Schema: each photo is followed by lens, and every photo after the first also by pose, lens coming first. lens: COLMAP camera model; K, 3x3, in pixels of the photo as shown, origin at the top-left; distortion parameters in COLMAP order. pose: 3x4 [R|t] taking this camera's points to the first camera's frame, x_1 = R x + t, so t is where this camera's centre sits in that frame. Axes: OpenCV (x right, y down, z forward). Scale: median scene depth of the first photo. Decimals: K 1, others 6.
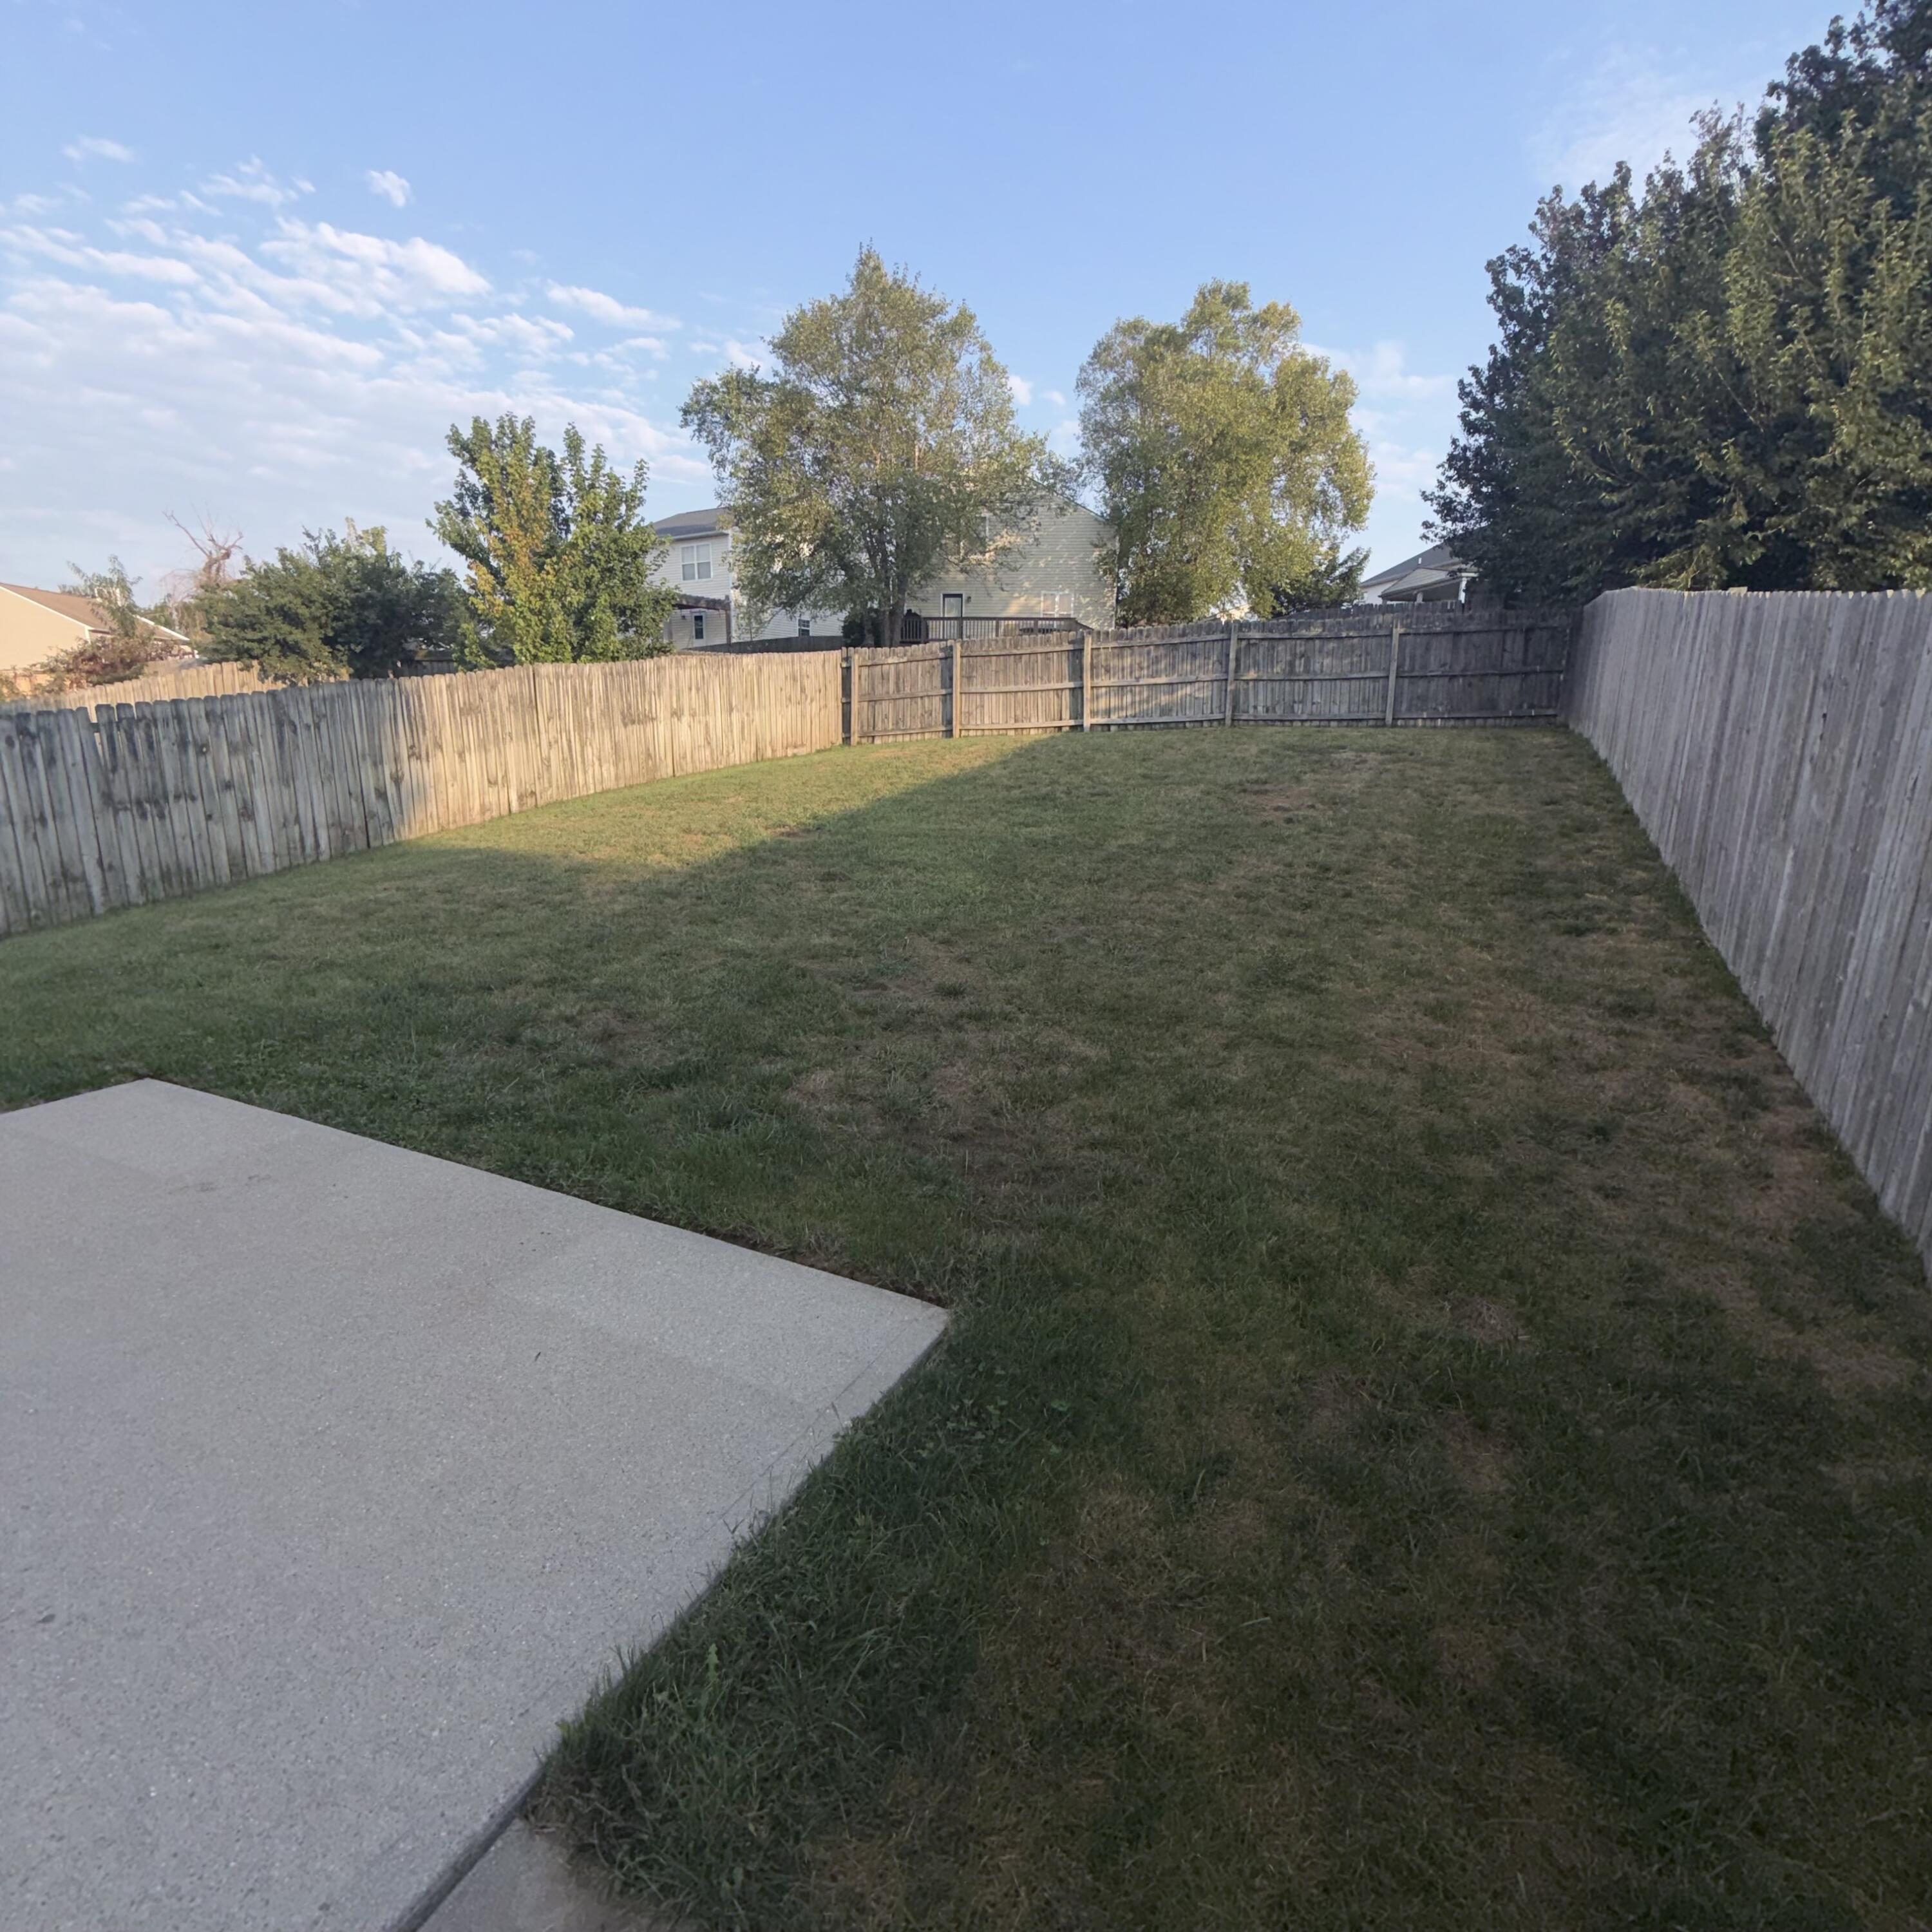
lens RADIAL K [[1026.0, 0, 971.9], [0, 1026.0, 959.3], [0, 0, 1]] dist [-0.000576, 0.000907]
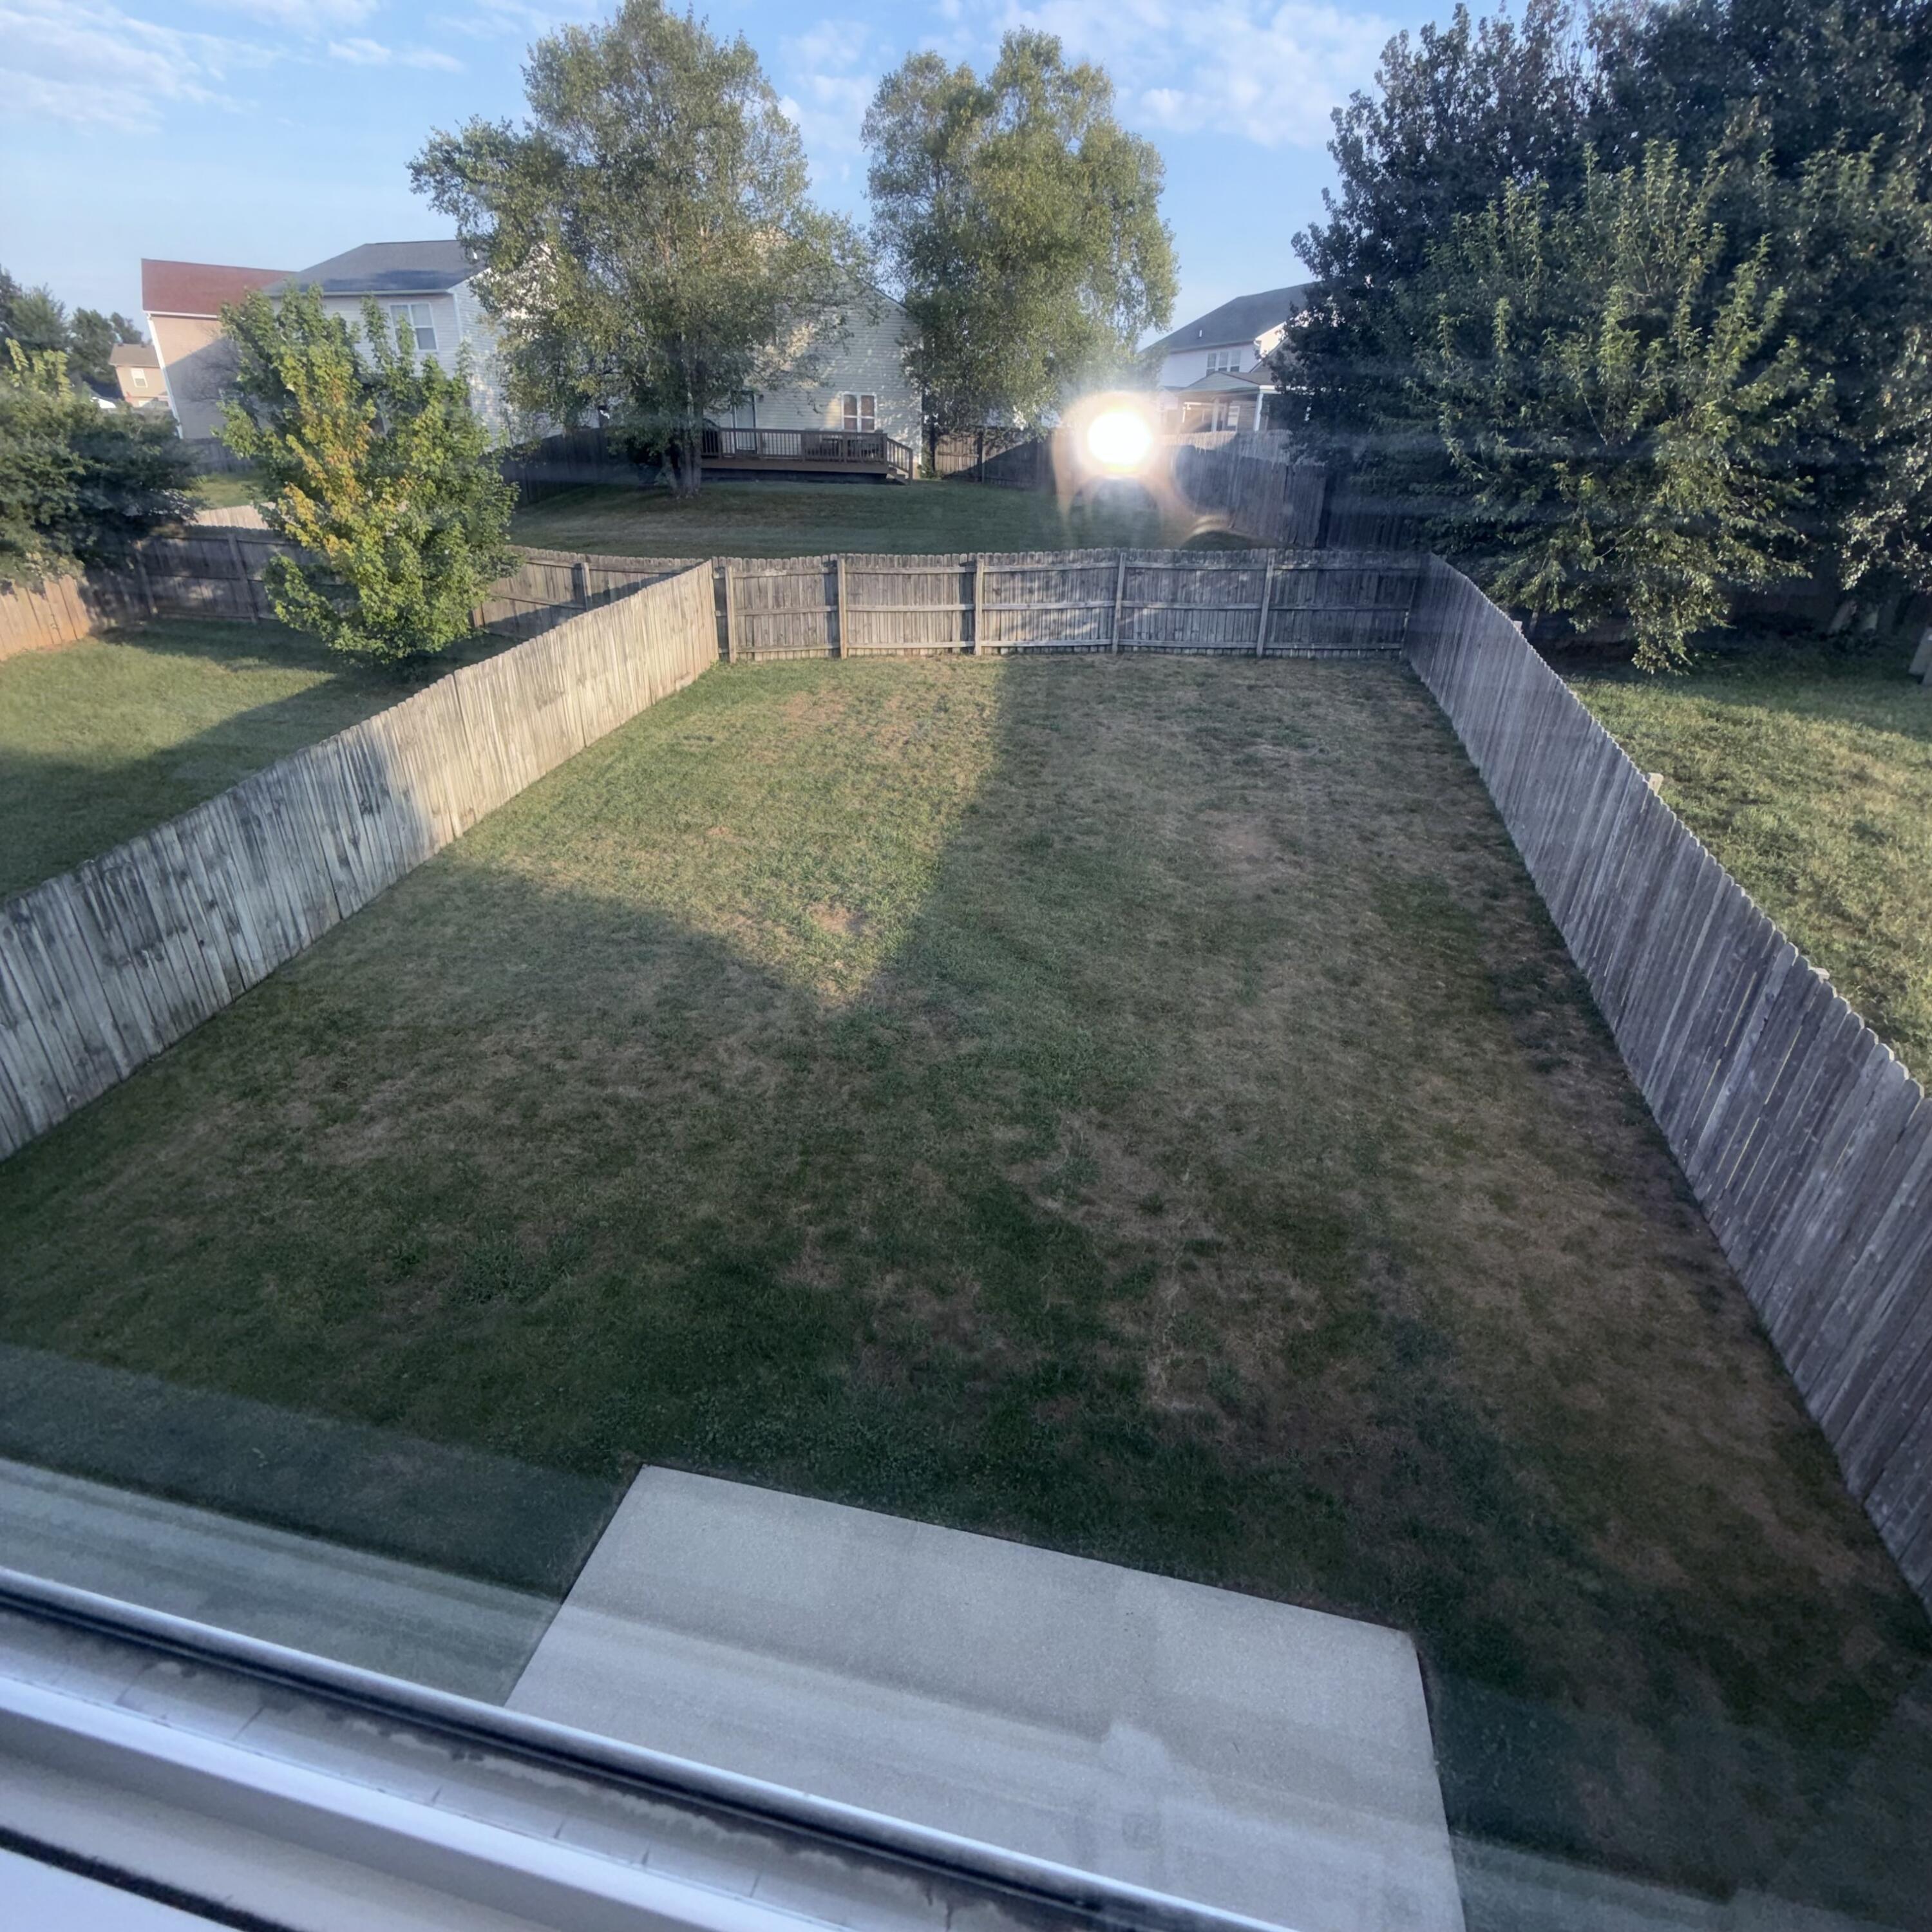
lens RADIAL K [[1026.0, 0, 971.9], [0, 1026.0, 959.3], [0, 0, 1]] dist [-0.000576, 0.000907]
pose [[0.971014, -0.094546, 0.219529, -0.146486], [0.039765, 0.969543, 0.241673, -0.175494], [-0.235692, -0.225938, 0.945199, -0.028173]]
